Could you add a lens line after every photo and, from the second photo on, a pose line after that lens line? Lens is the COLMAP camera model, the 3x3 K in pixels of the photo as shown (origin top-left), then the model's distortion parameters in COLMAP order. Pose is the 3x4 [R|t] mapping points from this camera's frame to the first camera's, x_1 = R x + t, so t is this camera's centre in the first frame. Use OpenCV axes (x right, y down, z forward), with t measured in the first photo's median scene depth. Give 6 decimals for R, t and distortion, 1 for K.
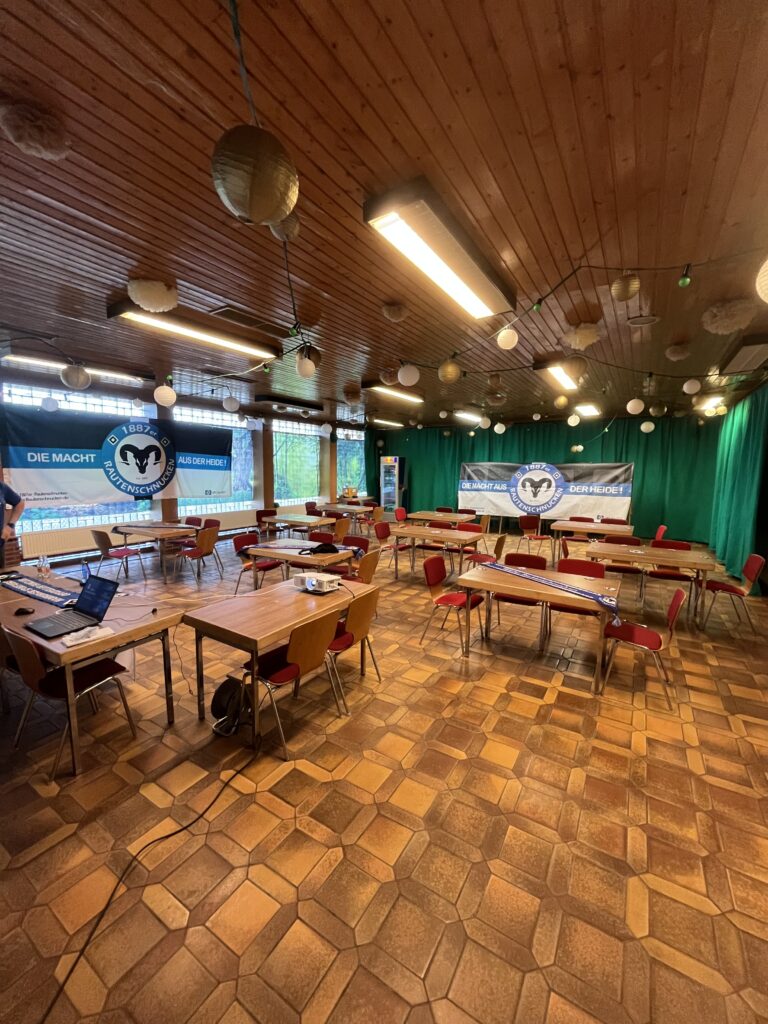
lens RADIAL K [[409.9, 0, 383.9], [0, 409.9, 520.0], [0, 0, 1]] dist [0.002435, -0.000030]
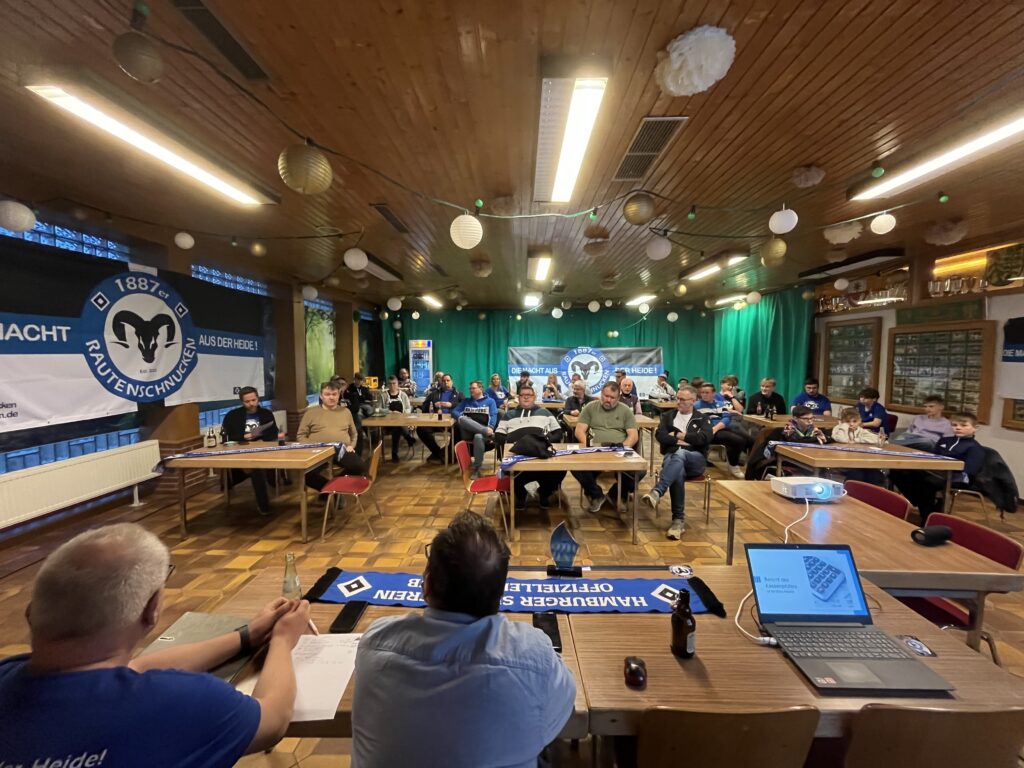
lens RADIAL K [[409.9, 0, 518.2], [0, 409.9, 403.8], [0, 0, 1]] dist [0.002435, -0.000030]
pose [[0.858493, -0.068117, 0.508282, -0.423435], [0.071456, 0.997359, 0.012969, -0.024529], [-0.507823, 0.025186, 0.861093, 0.228576]]
